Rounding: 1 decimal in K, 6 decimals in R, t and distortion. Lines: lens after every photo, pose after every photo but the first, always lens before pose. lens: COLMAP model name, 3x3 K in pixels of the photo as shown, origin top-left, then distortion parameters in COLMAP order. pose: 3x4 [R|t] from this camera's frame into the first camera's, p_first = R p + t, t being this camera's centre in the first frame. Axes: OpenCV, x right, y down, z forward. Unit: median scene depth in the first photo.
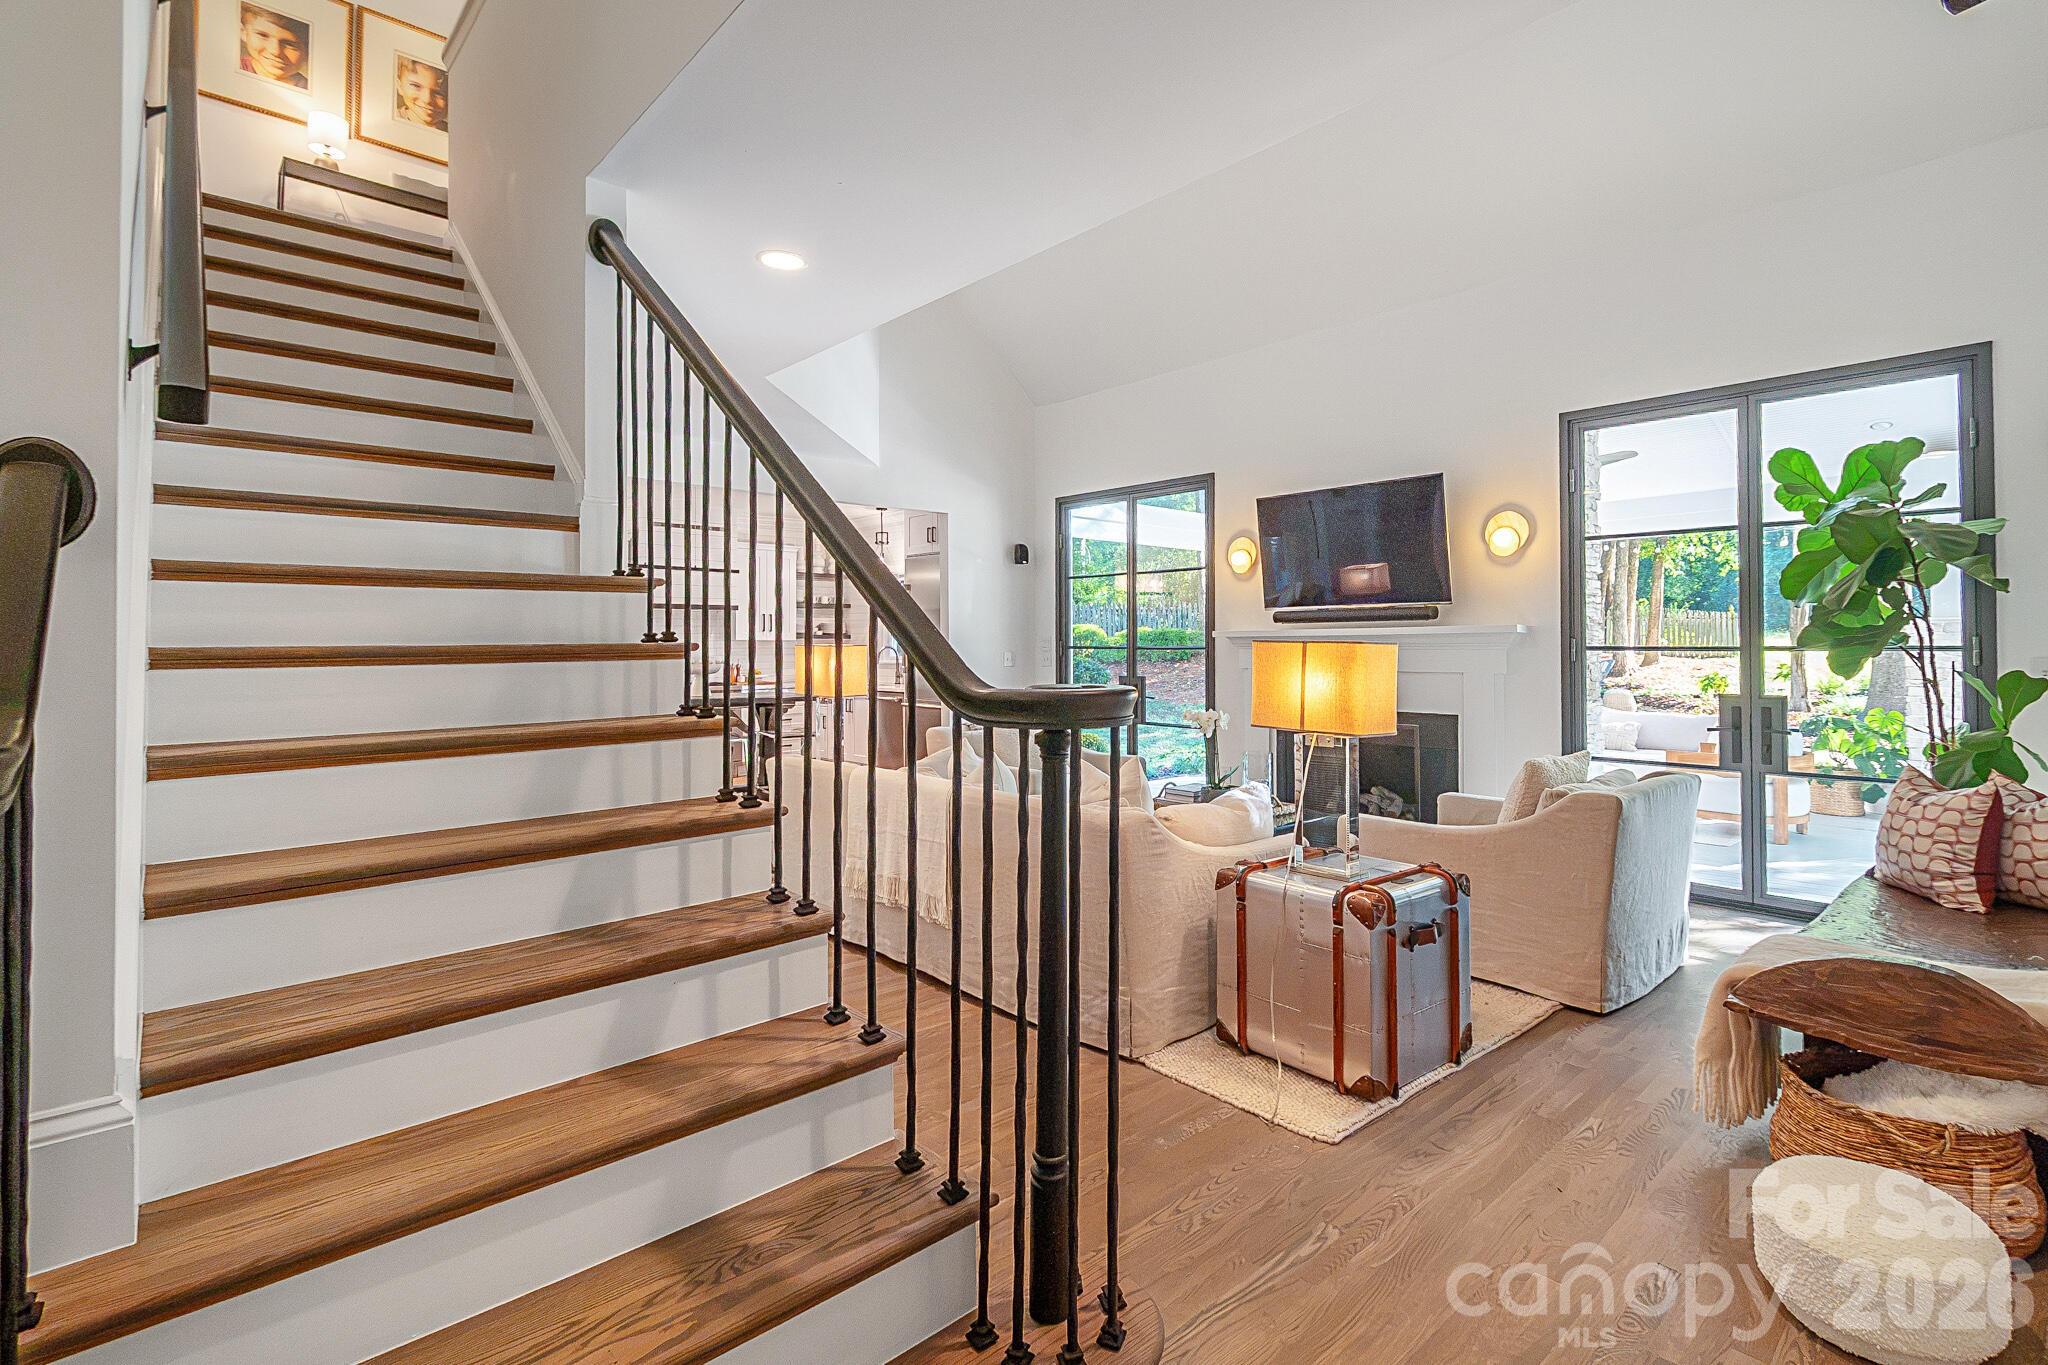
lens RADIAL K [[942.6, 0, 1037.4], [0, 942.6, 641.5], [0, 0, 1]] dist [0.003362, -0.000009]
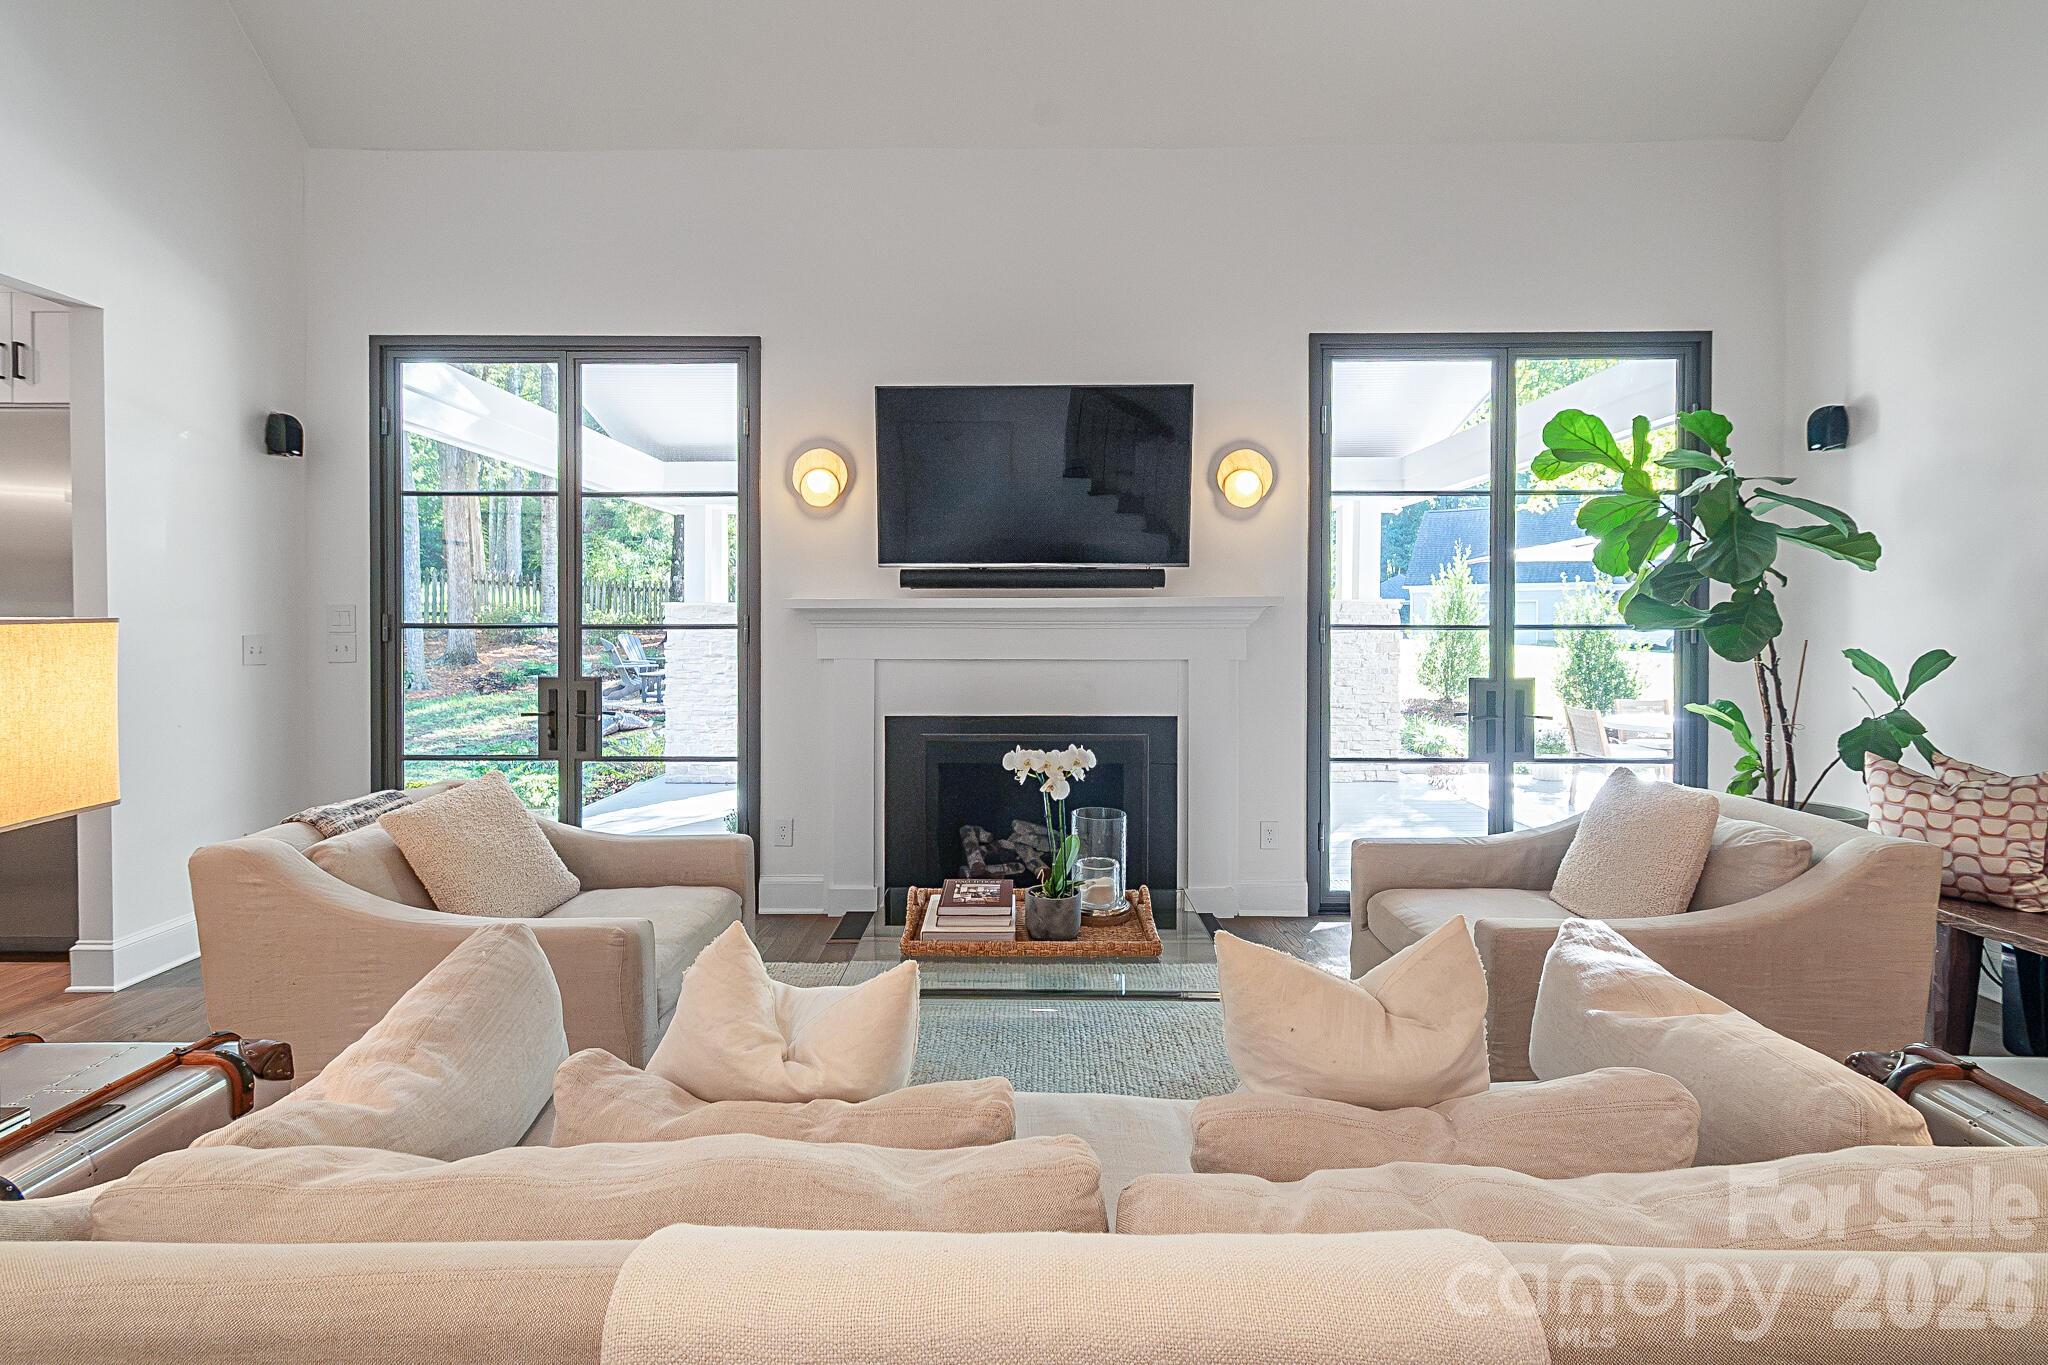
lens RADIAL K [[942.6, 0, 996.7], [0, 942.6, 641.6], [0, 0, 1]] dist [0.003362, -0.000009]
pose [[0.673029, -0.013701, 0.739489, -0.206501], [-0.004214, 0.999741, 0.022358, 0.002628], [-0.739604, -0.018164, 0.672797, 0.618861]]
